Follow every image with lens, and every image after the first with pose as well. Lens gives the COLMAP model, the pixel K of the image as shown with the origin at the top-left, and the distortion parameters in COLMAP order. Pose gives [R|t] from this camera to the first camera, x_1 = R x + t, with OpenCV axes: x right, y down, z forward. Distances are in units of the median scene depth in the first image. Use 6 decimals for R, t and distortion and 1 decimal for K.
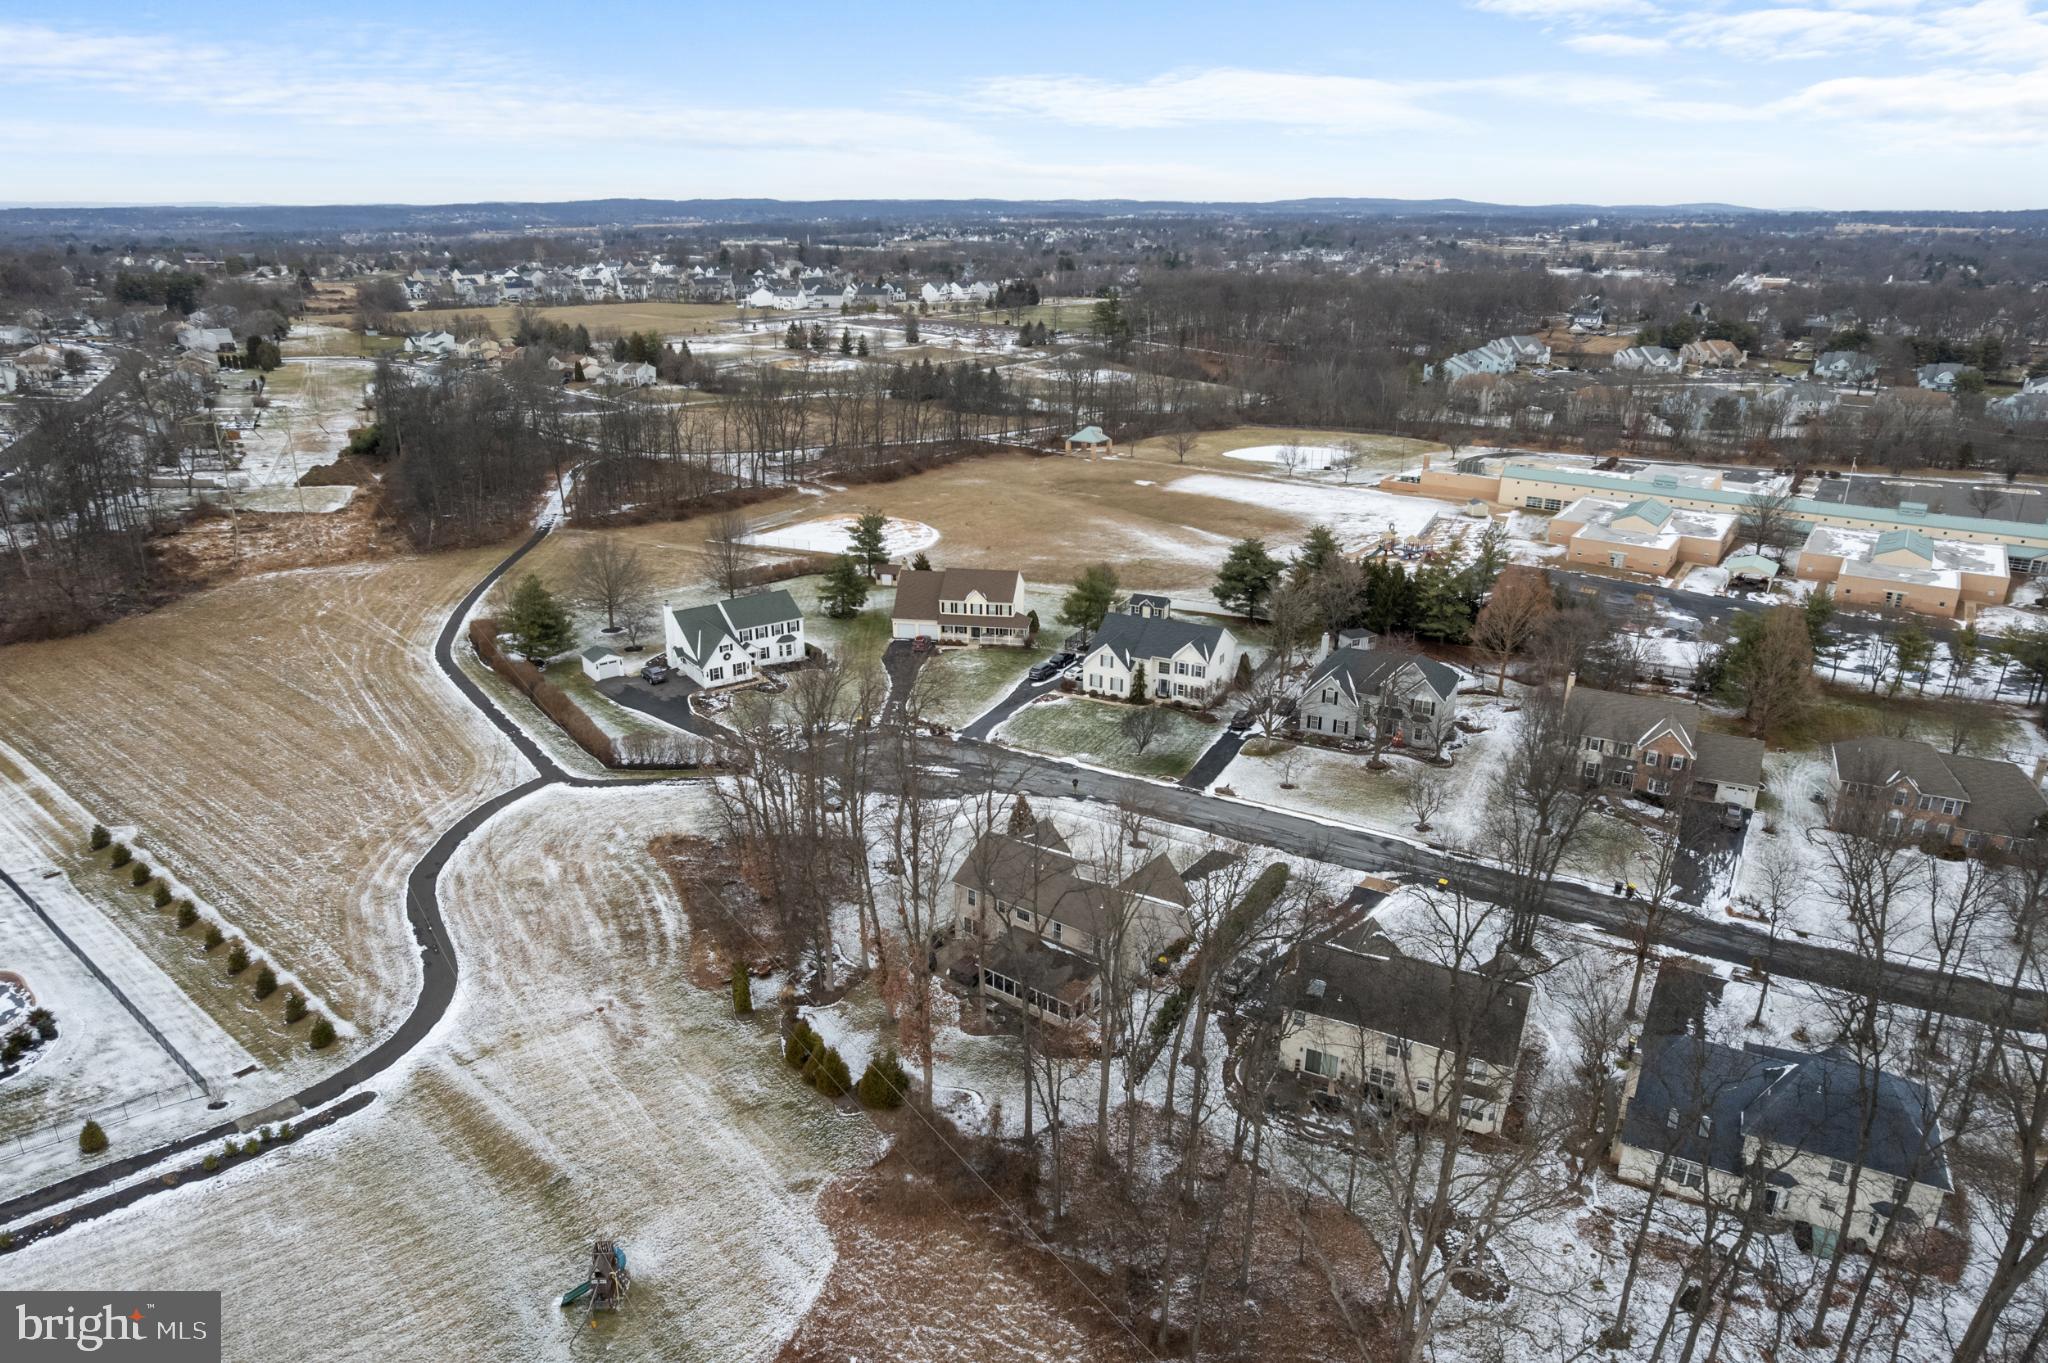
lens RADIAL K [[1307.3, 0, 1026.6], [0, 1307.3, 702.9], [0, 0, 1]] dist [-0.076935, 0.069207]
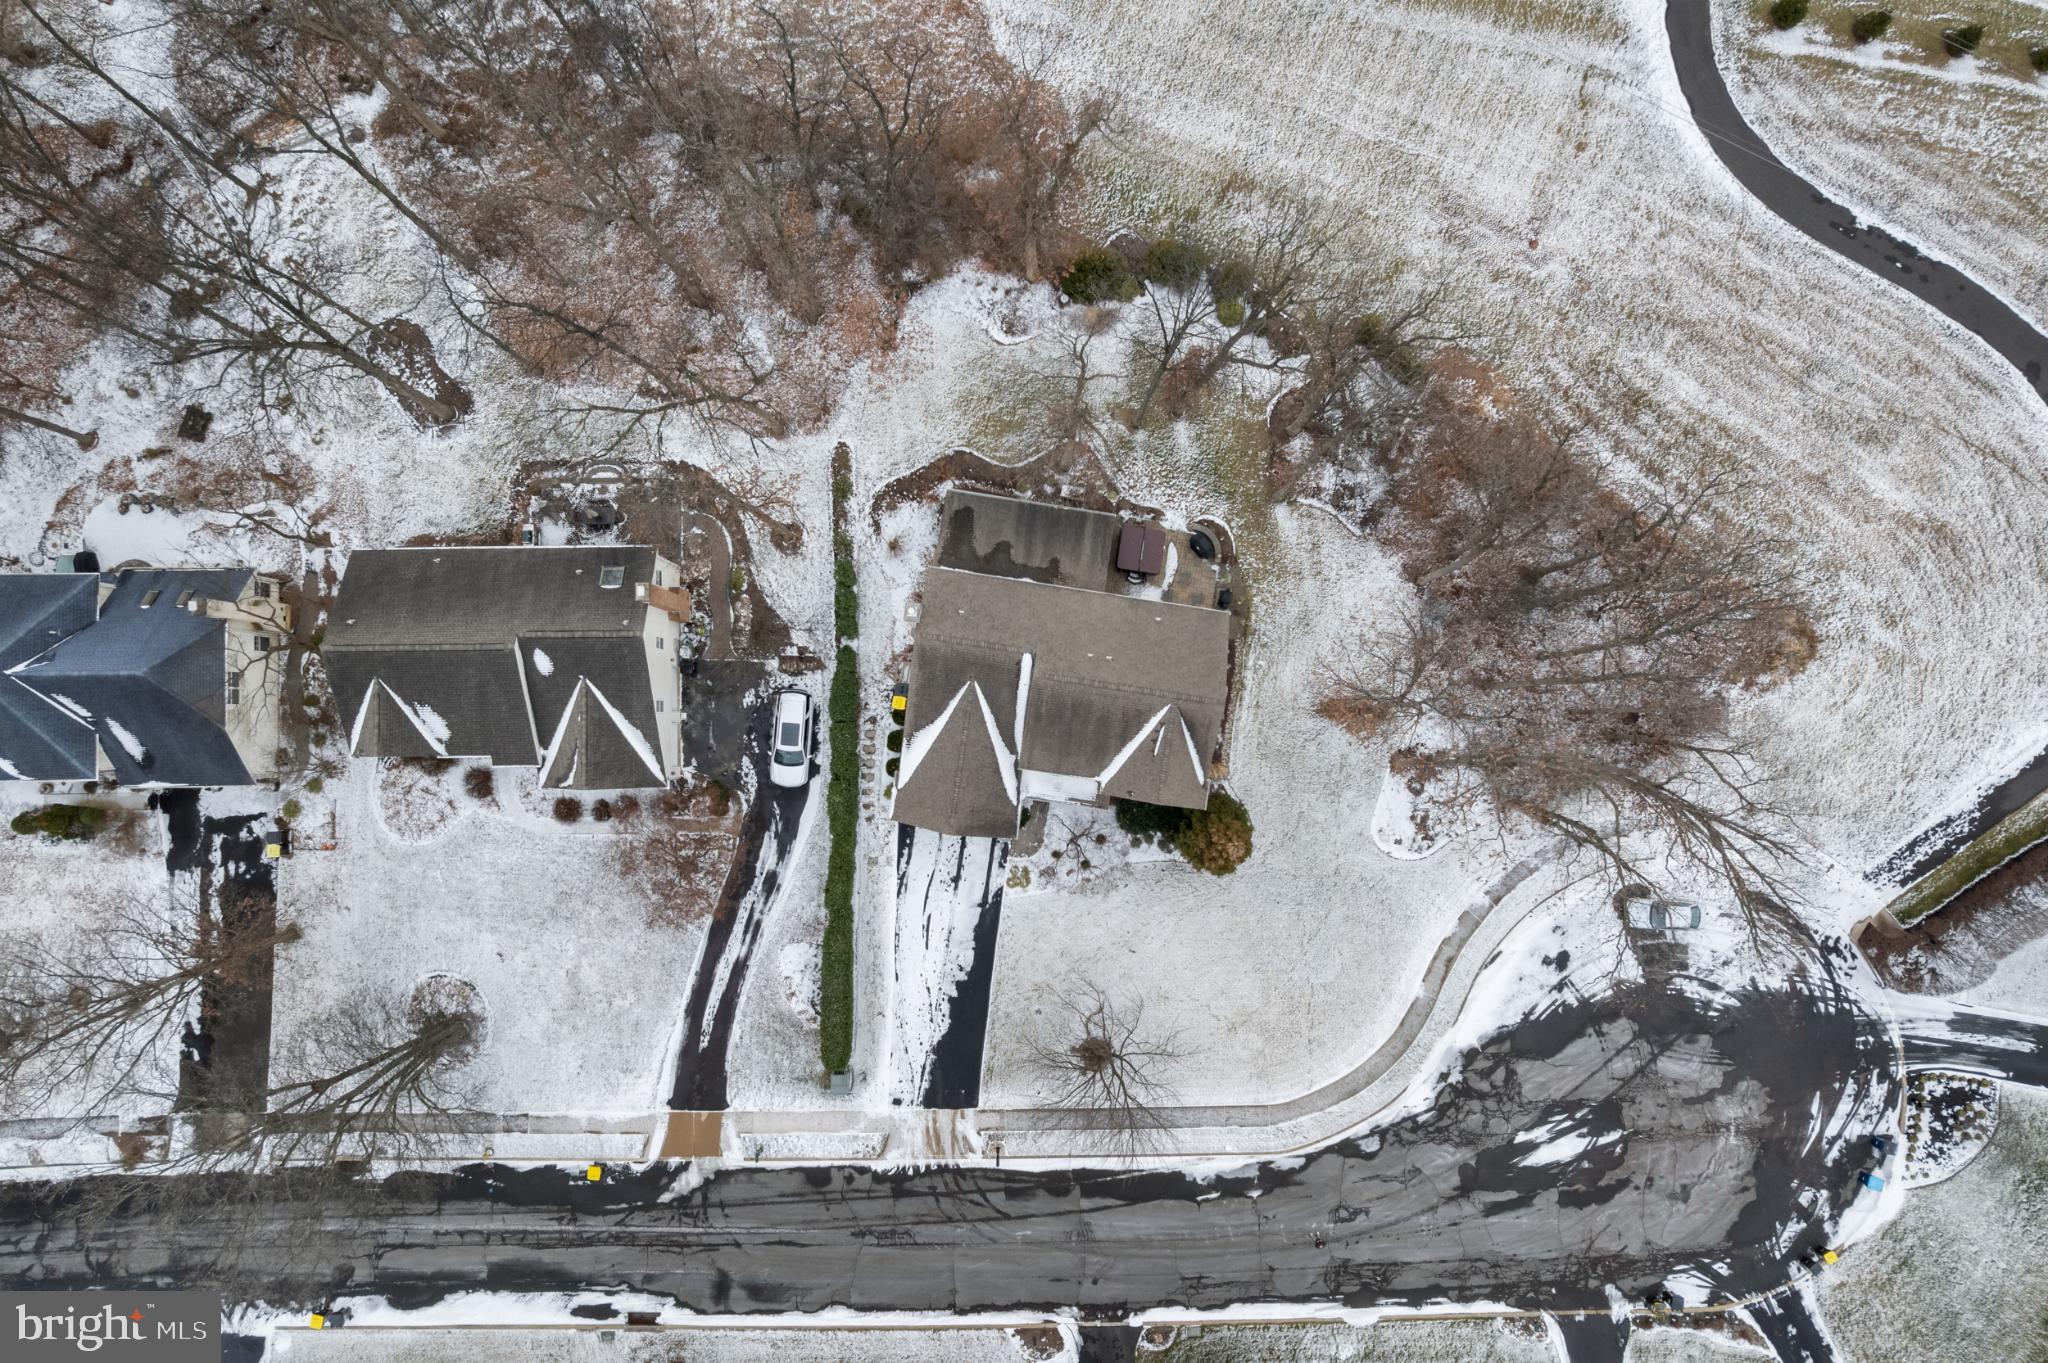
lens RADIAL K [[1307.3, 0, 1026.6], [0, 1307.3, 702.9], [0, 0, 1]] dist [-0.076935, 0.069207]
pose [[-0.879567, 0.474949, -0.028043, 0.063031], [-0.187722, -0.292280, 0.937728, -0.430716], [0.437176, 0.830058, 0.346238, 0.761819]]
